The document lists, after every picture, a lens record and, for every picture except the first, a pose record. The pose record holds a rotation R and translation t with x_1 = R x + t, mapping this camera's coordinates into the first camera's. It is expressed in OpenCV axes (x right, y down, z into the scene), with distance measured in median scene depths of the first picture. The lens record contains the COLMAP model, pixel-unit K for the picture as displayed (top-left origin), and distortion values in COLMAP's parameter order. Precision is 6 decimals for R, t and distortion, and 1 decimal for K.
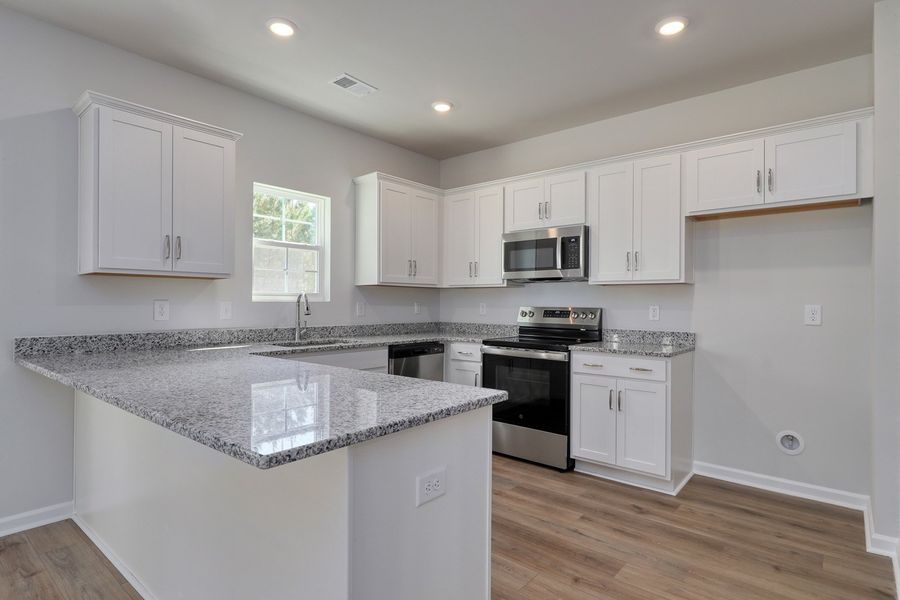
lens RADIAL K [[471.5, 0, 466.9], [0, 471.5, 296.7], [0, 0, 1]] dist [0.014789, -0.000118]
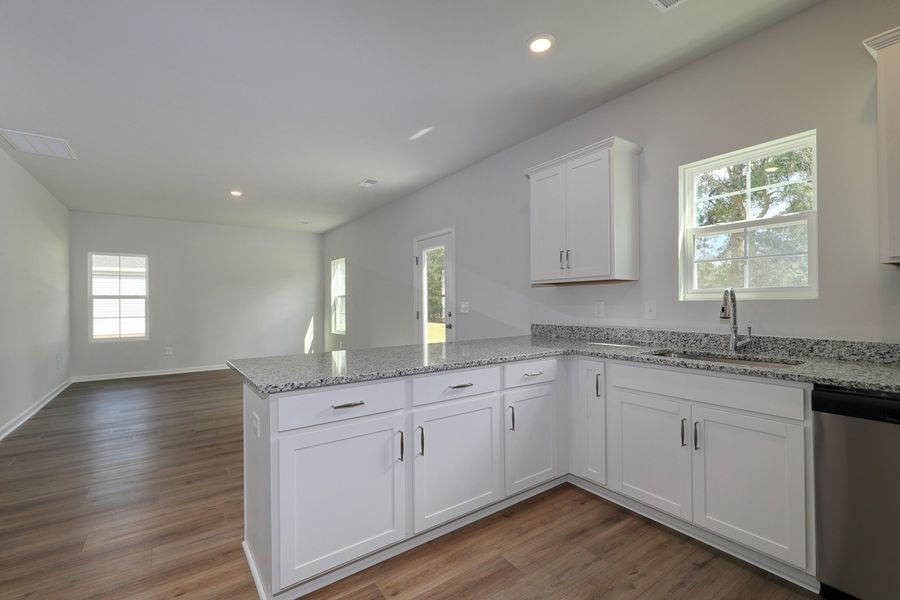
lens RADIAL K [[407.2, 0, 446.6], [0, 407.2, 300.6], [0, 0, 1]] dist [0.007473, -0.001305]
pose [[-0.289242, -0.007248, -0.957229, 0.377697], [0.020315, 0.999700, -0.013708, 0.010227], [0.957040, -0.023411, -0.289008, 0.738260]]
